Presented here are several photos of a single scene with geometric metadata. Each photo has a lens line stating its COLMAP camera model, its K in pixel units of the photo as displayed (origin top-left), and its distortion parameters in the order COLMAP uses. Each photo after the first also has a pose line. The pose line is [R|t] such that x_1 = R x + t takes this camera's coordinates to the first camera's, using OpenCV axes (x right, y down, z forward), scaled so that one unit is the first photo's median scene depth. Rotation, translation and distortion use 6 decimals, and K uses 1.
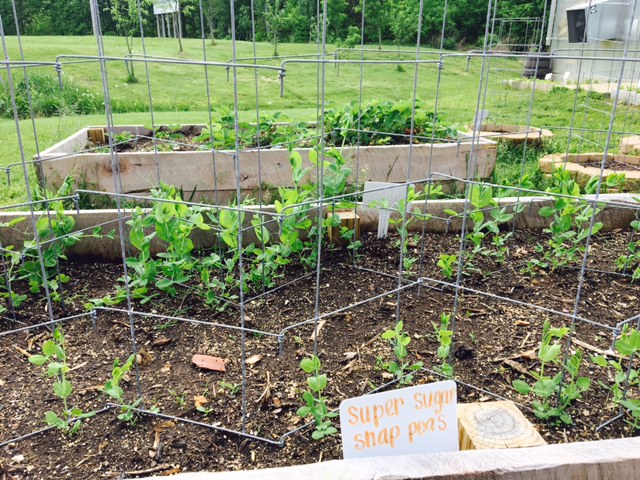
lens RADIAL K [[534.5, 0, 320.3], [0, 534.5, 240.9], [0, 0, 1]] dist [0.003657, -0.003484]
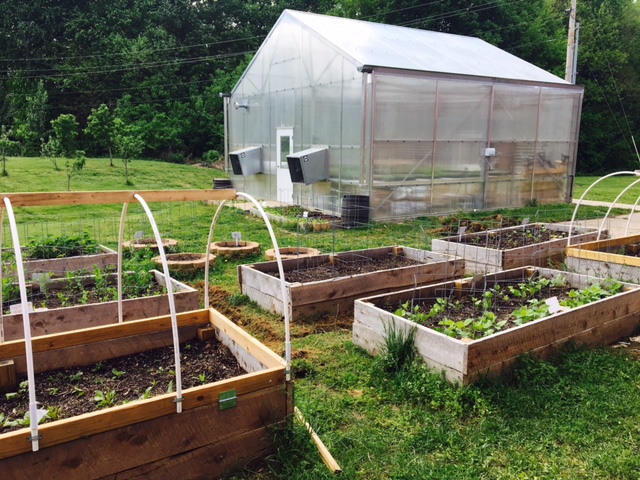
lens RADIAL K [[534.5, 0, 320.6], [0, 534.5, 240.0], [0, 0, 1]] dist [0.003657, -0.003484]
pose [[0.901588, -0.056289, 0.428918, 0.019947], [0.132769, 0.979652, -0.150517, 0.027640], [-0.411717, 0.192651, 0.890716, -0.177290]]
